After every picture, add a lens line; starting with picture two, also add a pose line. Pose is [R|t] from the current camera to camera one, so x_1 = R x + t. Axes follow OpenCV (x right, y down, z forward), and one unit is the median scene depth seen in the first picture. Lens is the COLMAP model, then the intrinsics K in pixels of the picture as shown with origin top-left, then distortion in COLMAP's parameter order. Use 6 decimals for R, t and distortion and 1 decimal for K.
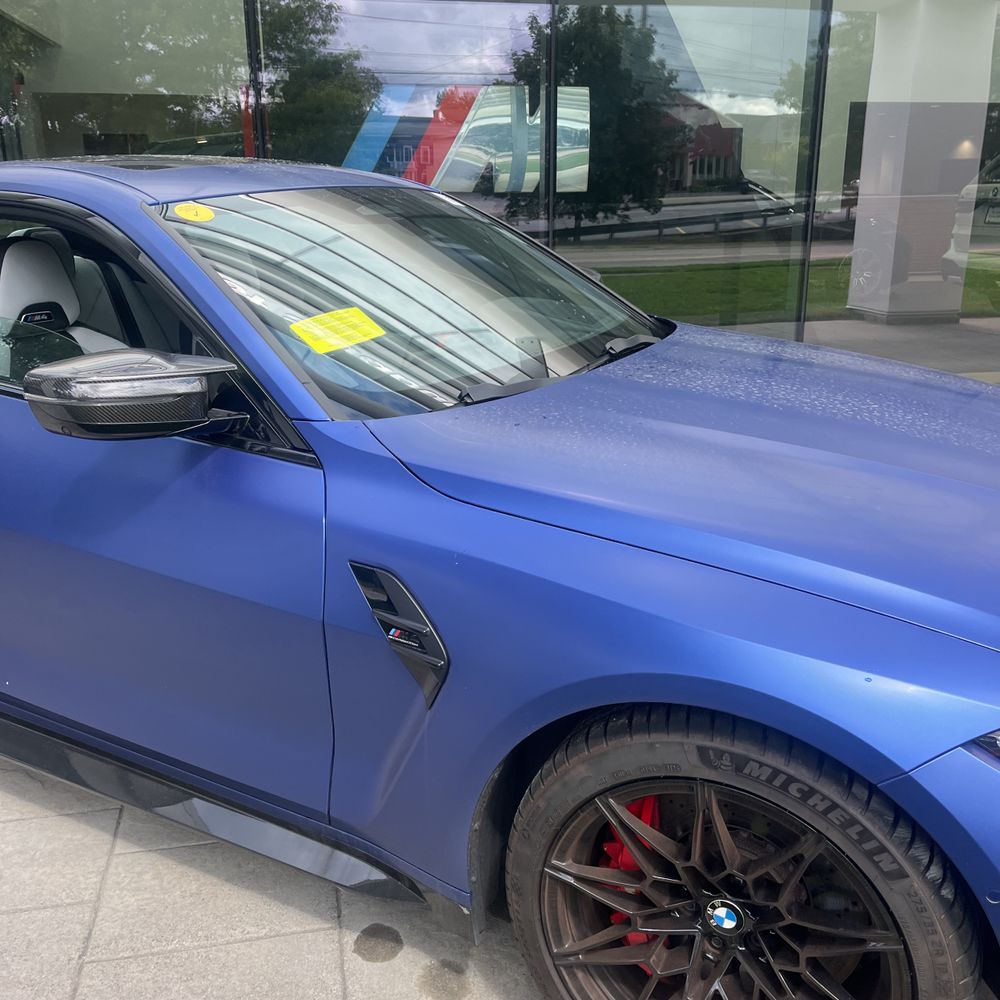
lens RADIAL K [[1009.5, 0, 500.0], [0, 1009.5, 500.0], [0, 0, 1]] dist [0.038496, -0.040795]
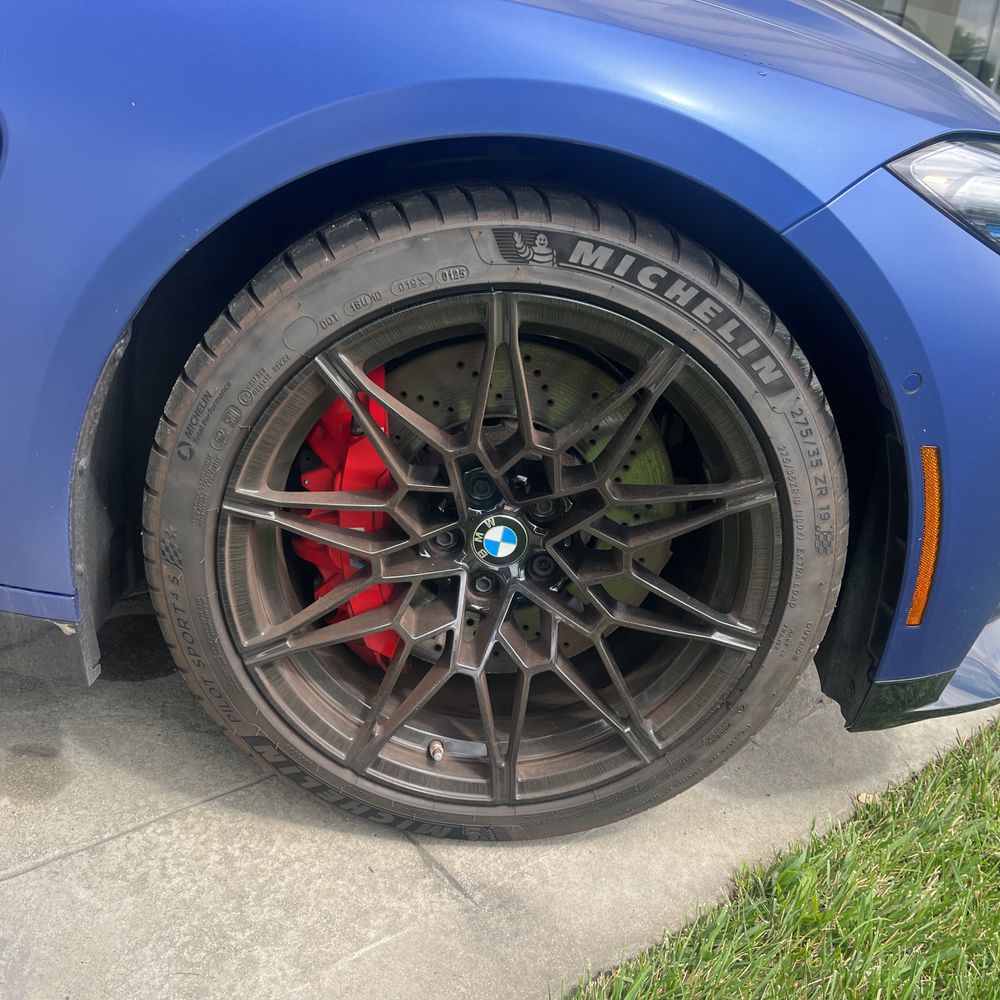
lens RADIAL K [[993.6, 0, 509.3], [0, 993.6, 524.8], [0, 0, 1]] dist [0.047027, -0.009319]
pose [[0.866037, -0.106530, 0.488498, -0.101967], [0.042004, 0.989085, 0.141229, 0.311911], [-0.498212, -0.101791, 0.861060, 0.429271]]
